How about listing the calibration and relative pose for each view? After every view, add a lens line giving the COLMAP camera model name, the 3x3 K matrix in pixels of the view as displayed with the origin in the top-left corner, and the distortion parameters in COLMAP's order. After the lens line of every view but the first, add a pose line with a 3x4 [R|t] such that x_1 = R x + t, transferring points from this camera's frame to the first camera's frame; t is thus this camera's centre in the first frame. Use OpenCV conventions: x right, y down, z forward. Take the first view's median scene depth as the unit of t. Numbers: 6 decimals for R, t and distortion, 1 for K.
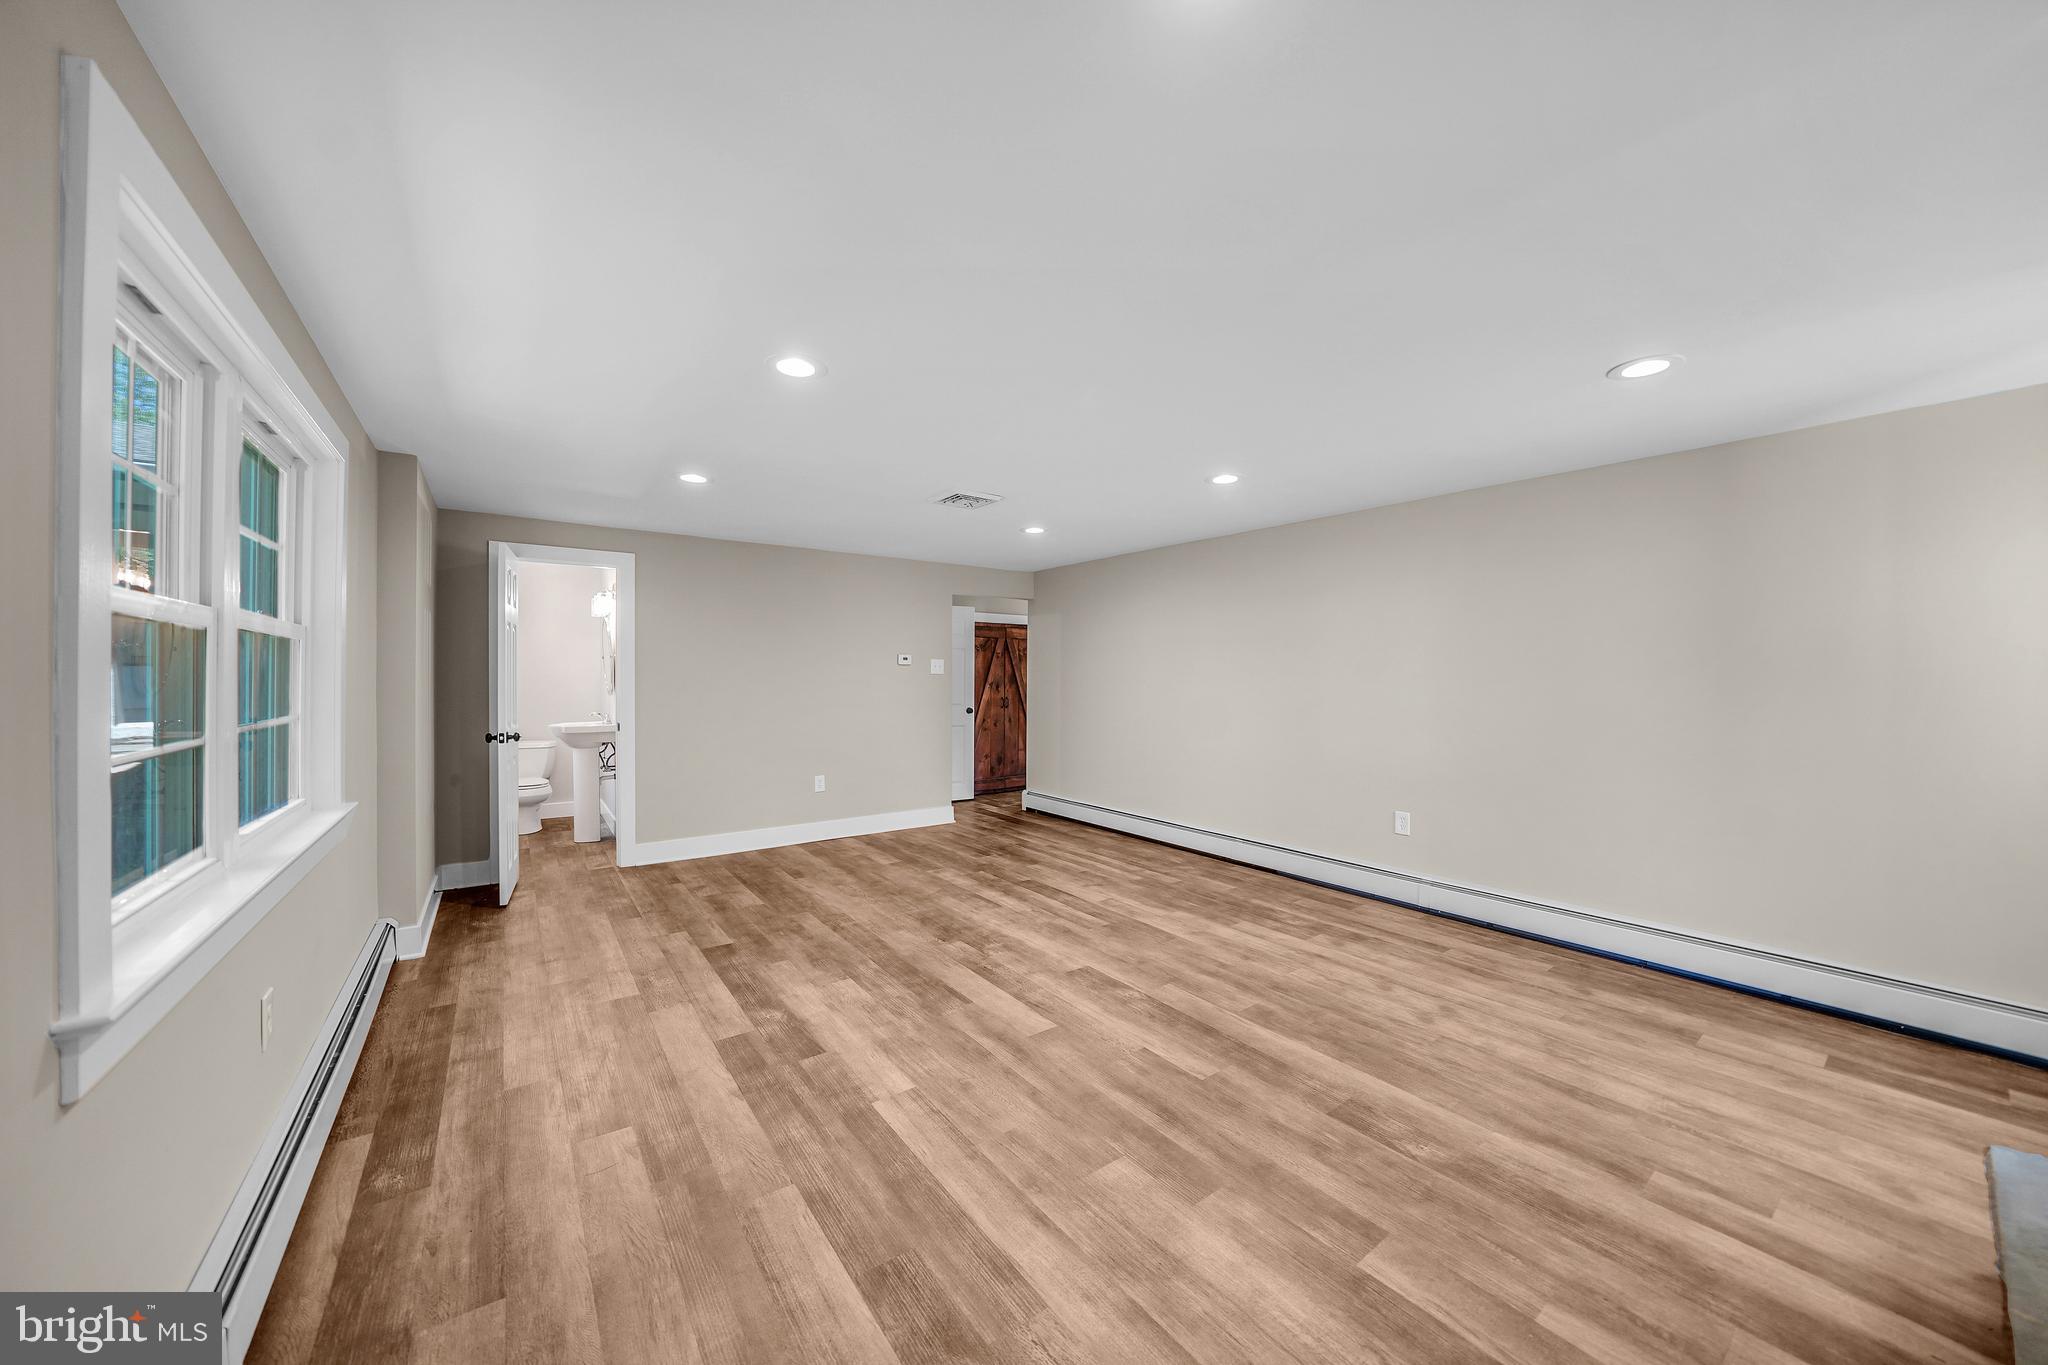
lens RADIAL K [[711.7, 0, 1024.7], [0, 711.7, 674.5], [0, 0, 1]] dist [-0.024315, 0.001643]
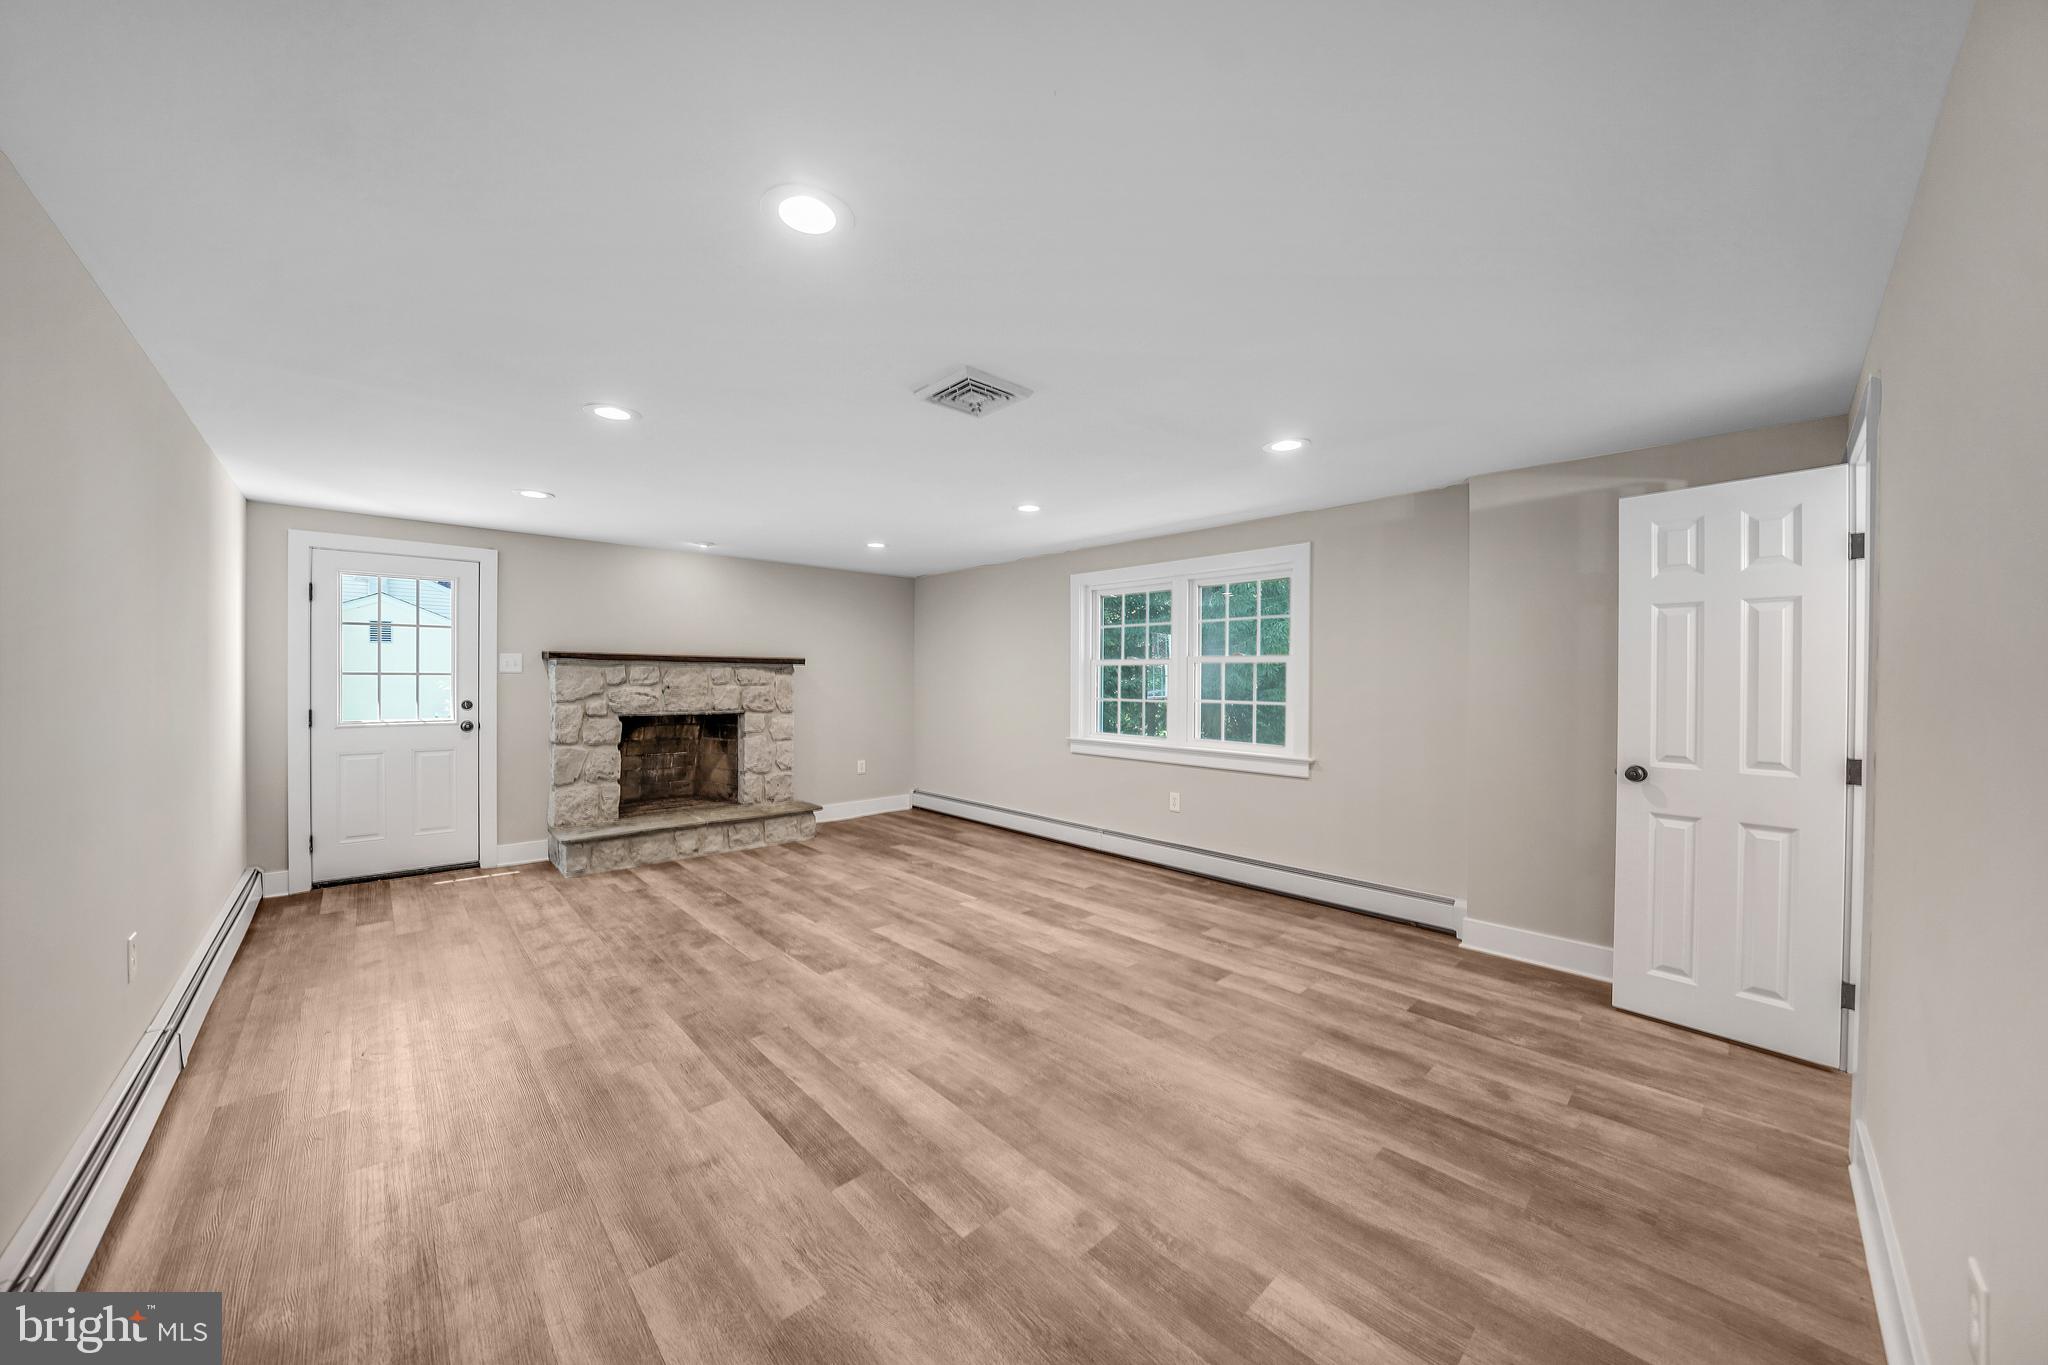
lens RADIAL K [[711.7, 0, 1025.6], [0, 711.7, 683.8], [0, 0, 1]] dist [-0.024315, 0.001643]
pose [[-0.992439, -0.006855, -0.122546, -0.073896], [-0.007517, 0.999960, 0.004938, 0.002701], [0.122508, 0.005822, -0.992451, 2.124821]]
